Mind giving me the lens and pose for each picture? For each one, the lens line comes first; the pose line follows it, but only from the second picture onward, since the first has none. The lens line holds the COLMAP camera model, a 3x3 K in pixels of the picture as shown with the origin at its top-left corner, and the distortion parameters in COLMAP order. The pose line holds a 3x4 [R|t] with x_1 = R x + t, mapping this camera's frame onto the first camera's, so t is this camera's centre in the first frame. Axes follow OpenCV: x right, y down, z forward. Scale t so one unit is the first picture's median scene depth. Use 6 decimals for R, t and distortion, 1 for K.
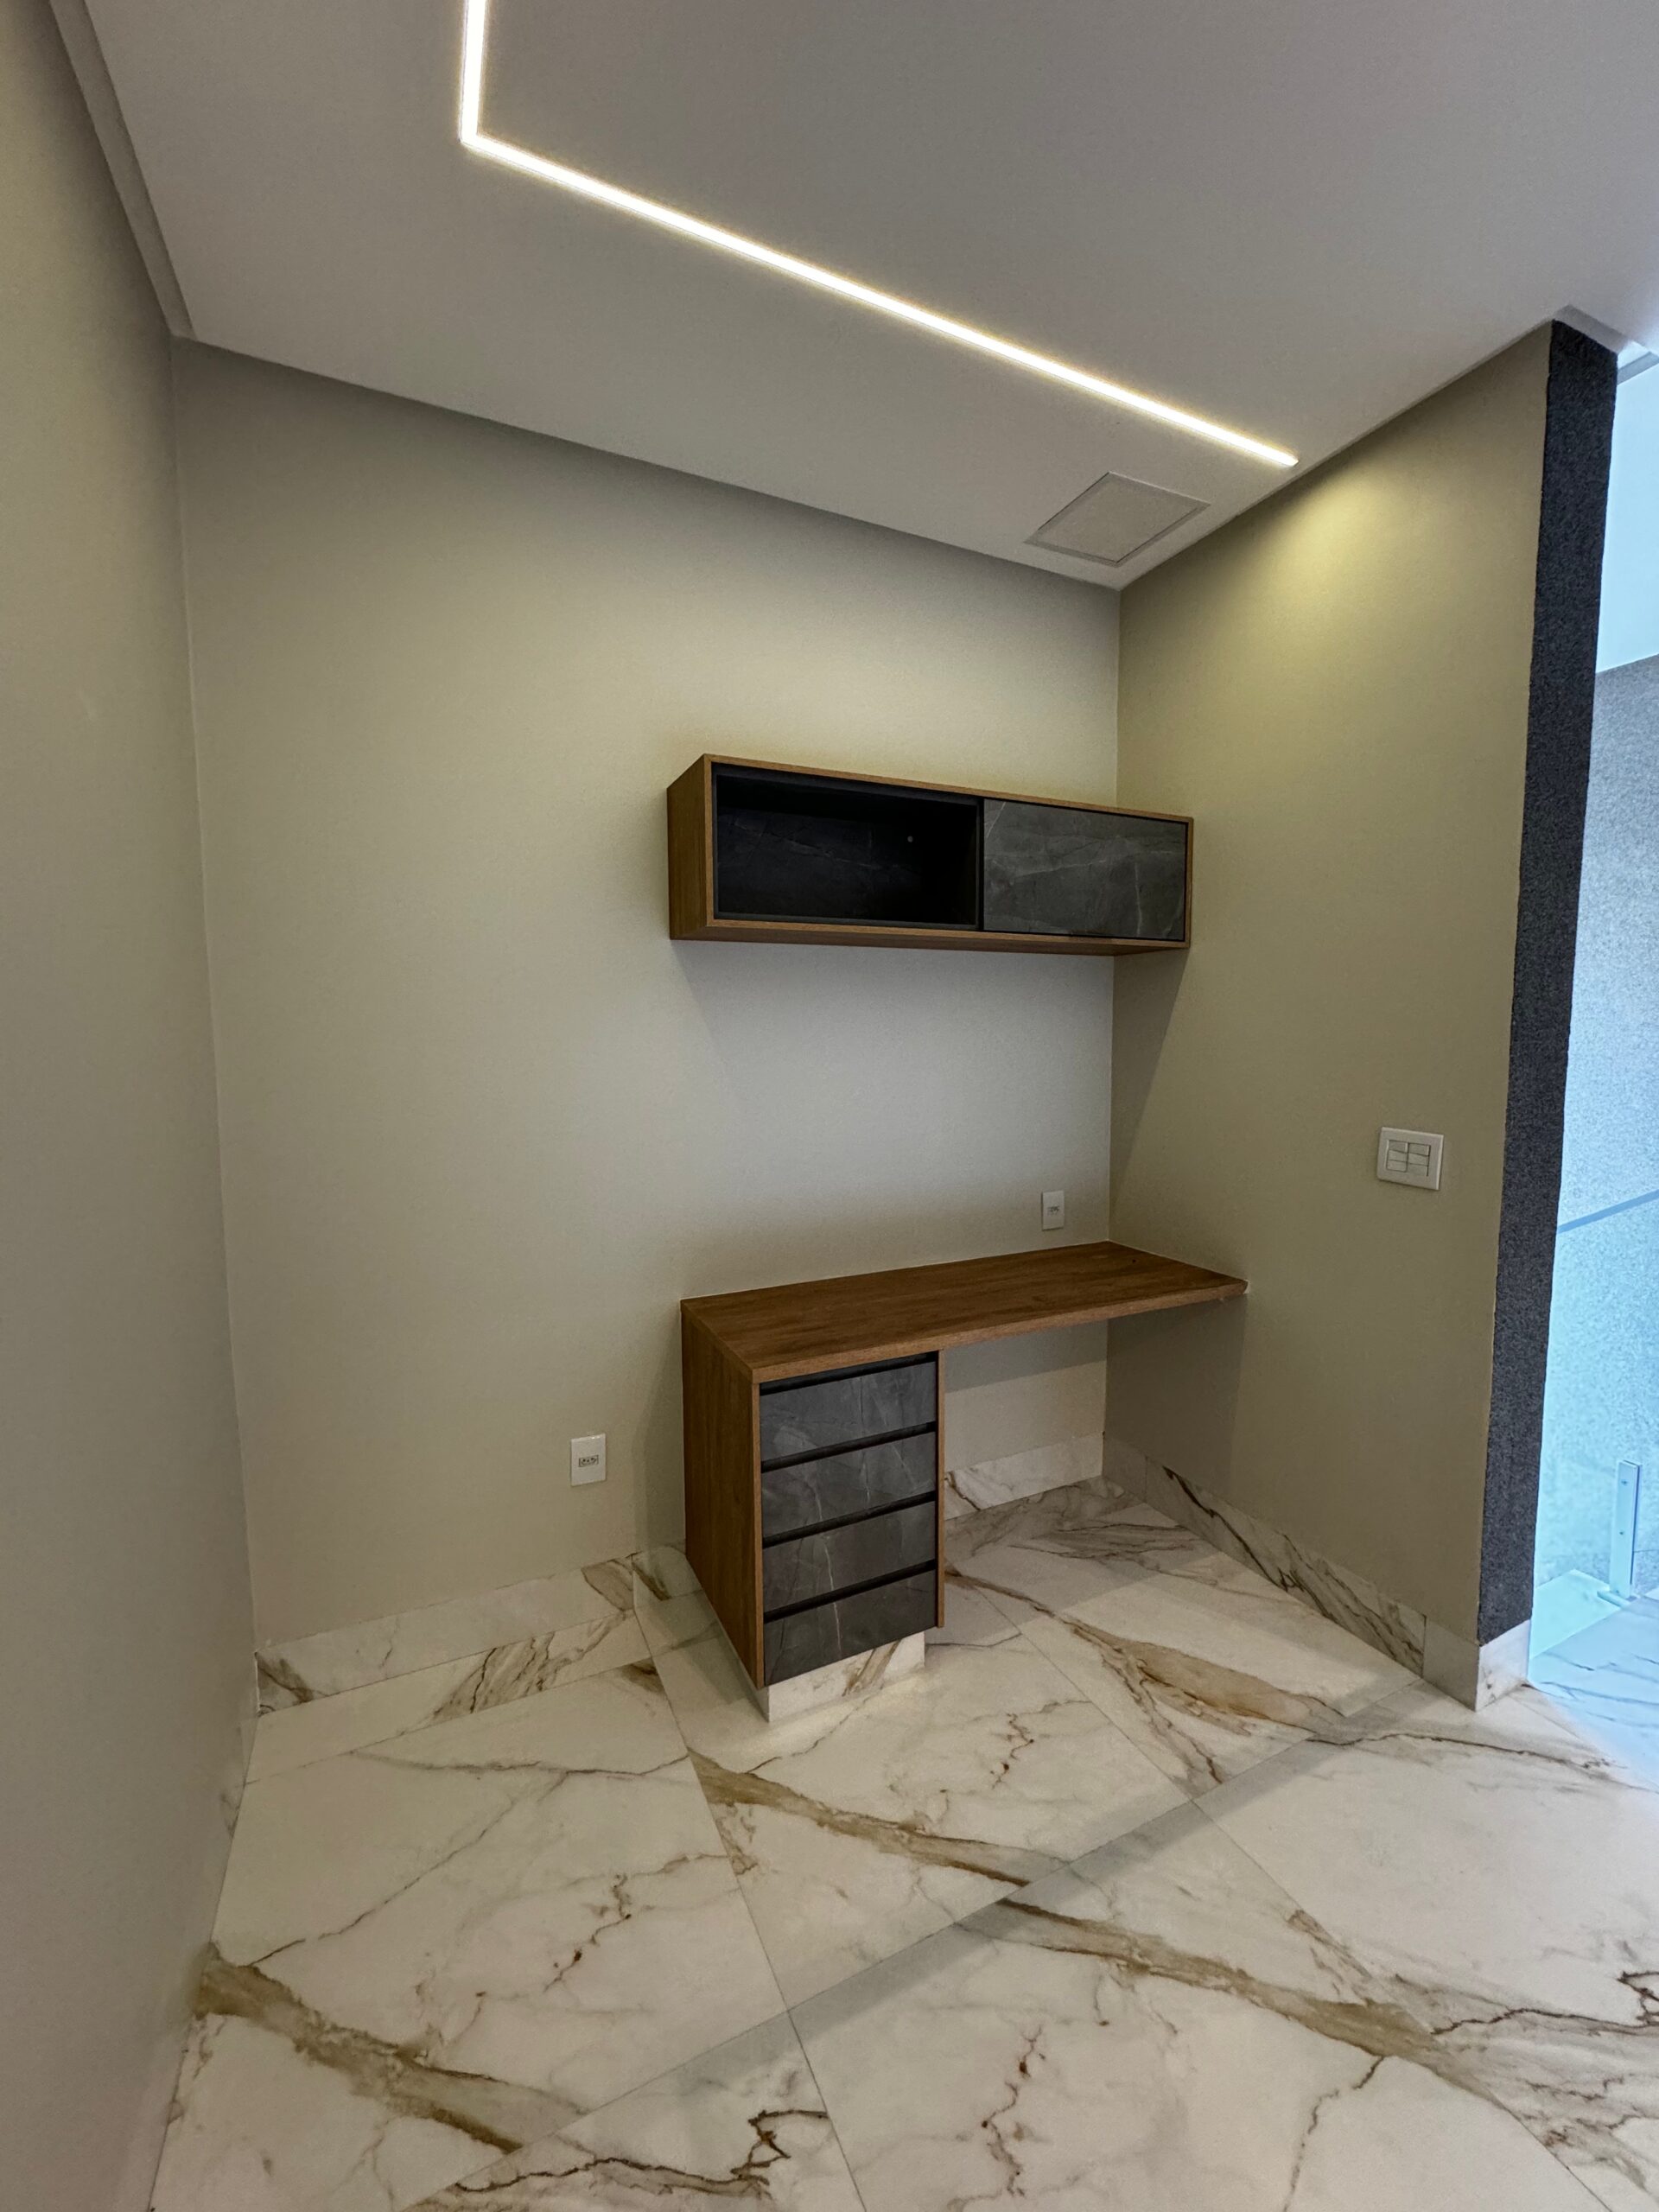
lens RADIAL K [[881.9, 0, 821.1], [0, 881.9, 1122.7], [0, 0, 1]] dist [-0.000889, -0.000366]
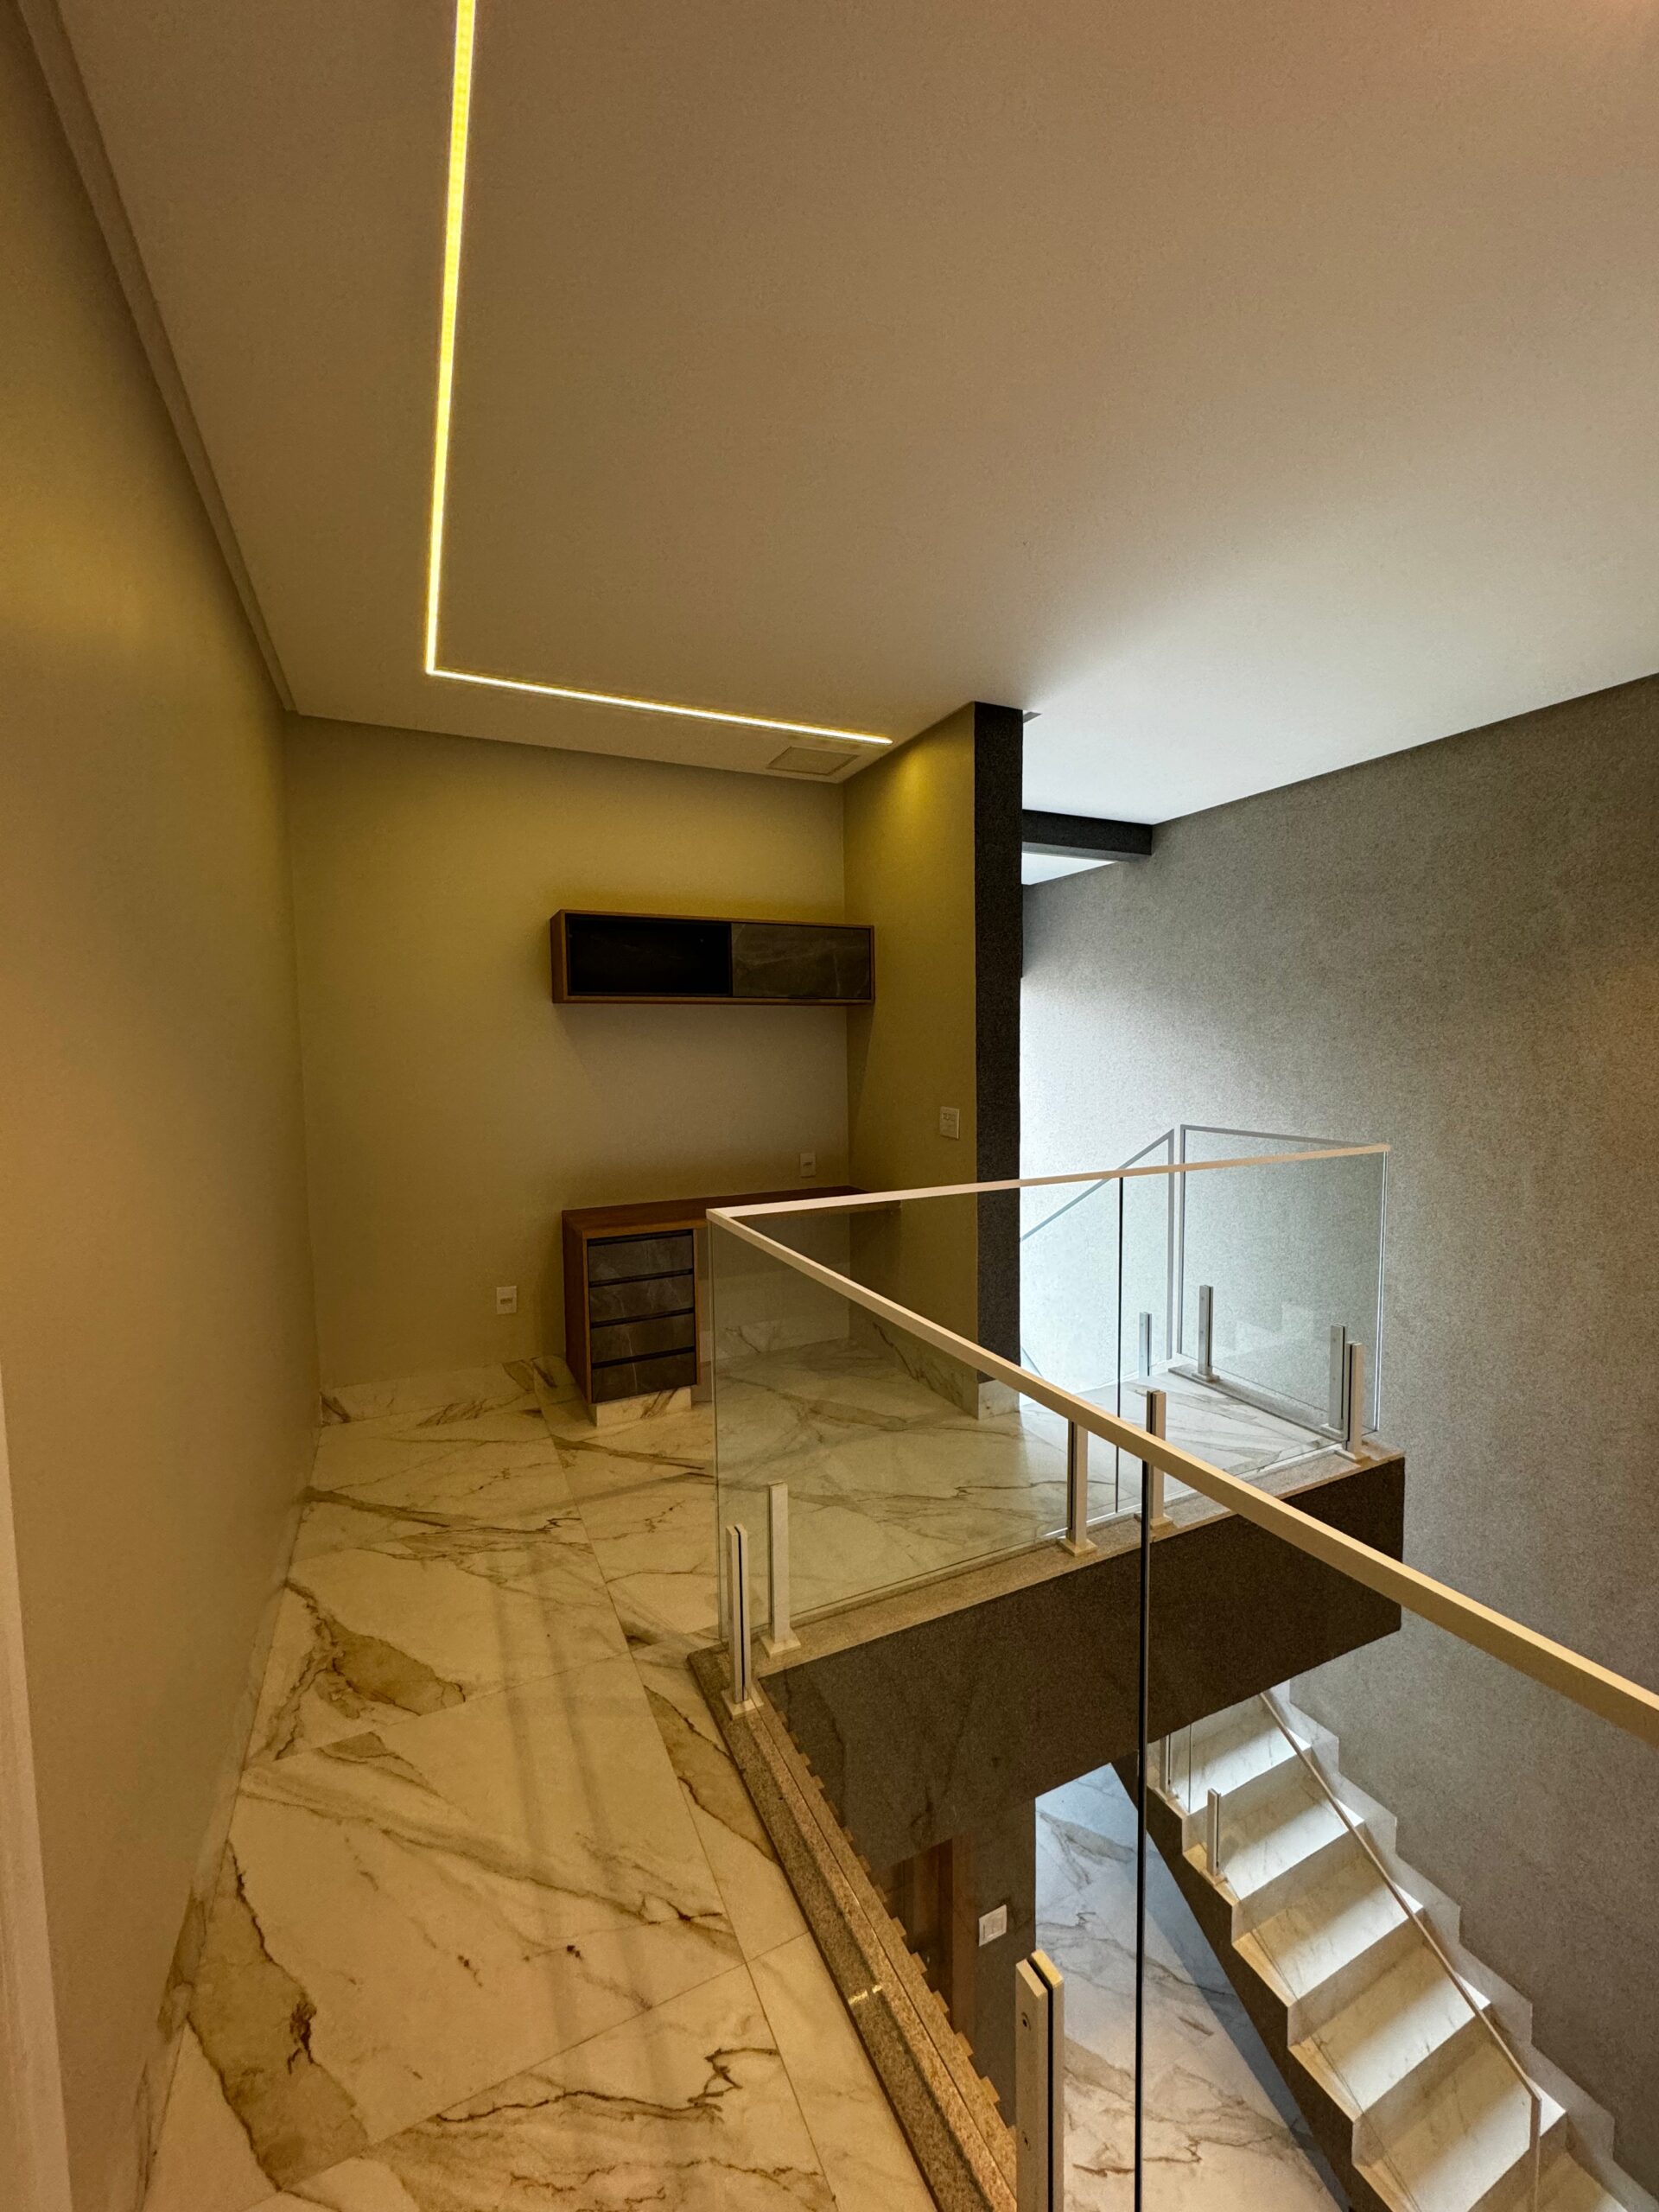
lens RADIAL K [[881.9, 0, 806.3], [0, 881.9, 1113.3], [0, 0, 1]] dist [-0.000889, -0.000366]
pose [[0.999962, -0.004976, -0.007147, 0.387352], [0.004753, 0.999513, -0.030828, 0.078622], [0.007297, 0.030793, 0.999499, -0.846892]]
